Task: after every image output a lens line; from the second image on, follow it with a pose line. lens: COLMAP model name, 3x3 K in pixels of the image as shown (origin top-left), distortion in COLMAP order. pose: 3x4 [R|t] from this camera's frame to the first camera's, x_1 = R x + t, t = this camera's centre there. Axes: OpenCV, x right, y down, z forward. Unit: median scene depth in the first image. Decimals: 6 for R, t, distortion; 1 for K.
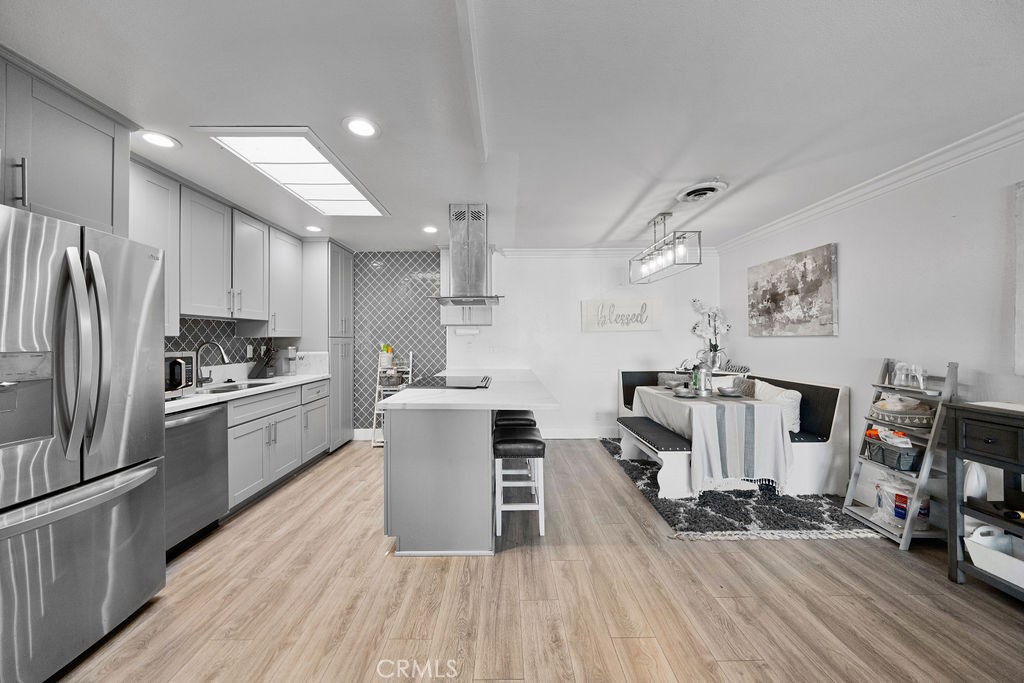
lens RADIAL K [[351.0, 0, 505.5], [0, 351.0, 337.6], [0, 0, 1]] dist [-0.005544, 0.000344]
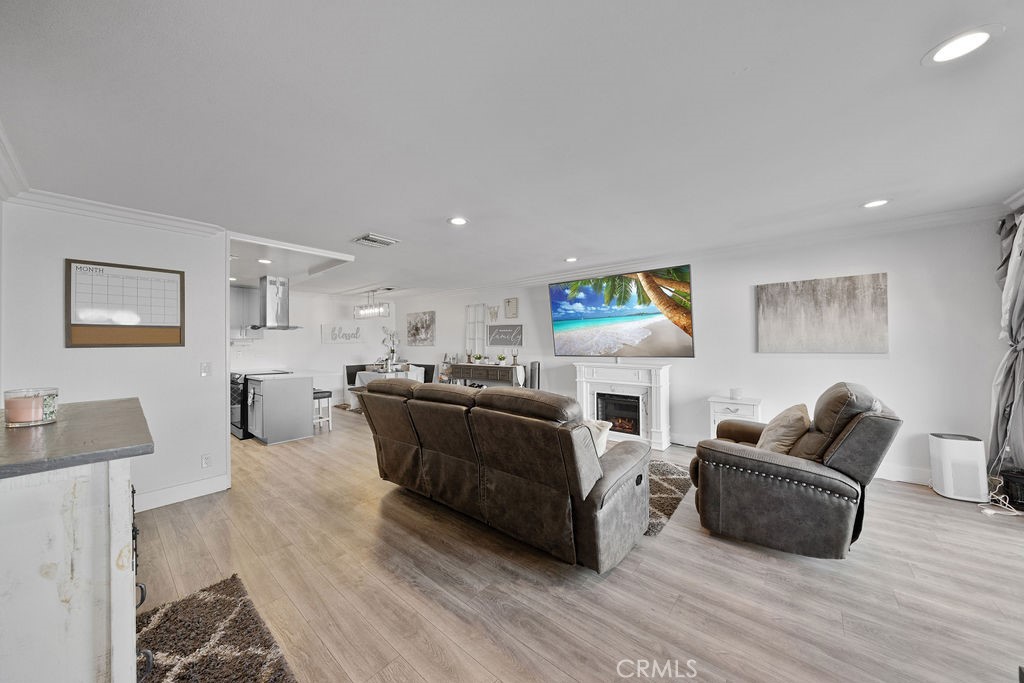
lens RADIAL K [[348.8, 0, 505.5], [0, 348.8, 338.4], [0, 0, 1]] dist [-0.005935, 0.000002]
pose [[0.651293, 0.008156, 0.758783, -0.669198], [0.005070, 0.999873, -0.015099, -0.014804], [-0.758810, 0.013681, 0.651169, -1.058903]]
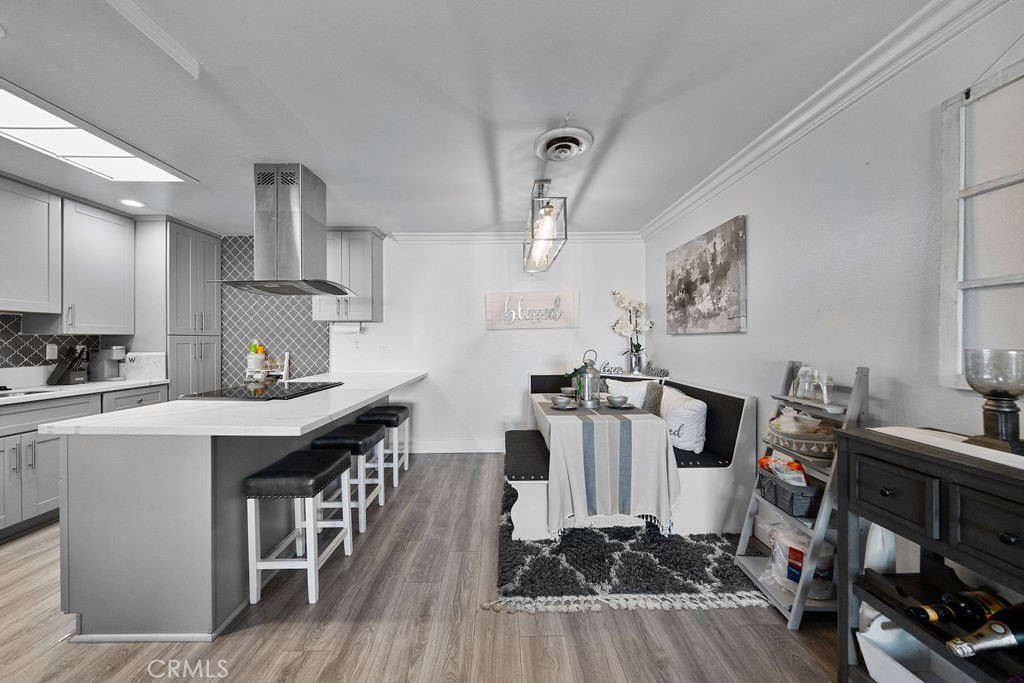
lens RADIAL K [[347.4, 0, 505.7], [0, 347.4, 340.4], [0, 0, 1]] dist [-0.006102, 0.000022]
pose [[0.999937, 0.000556, 0.011243, 0.361939], [-0.000615, 0.999986, 0.005191, 0.008548], [-0.011239, -0.005198, 0.999923, 0.200113]]
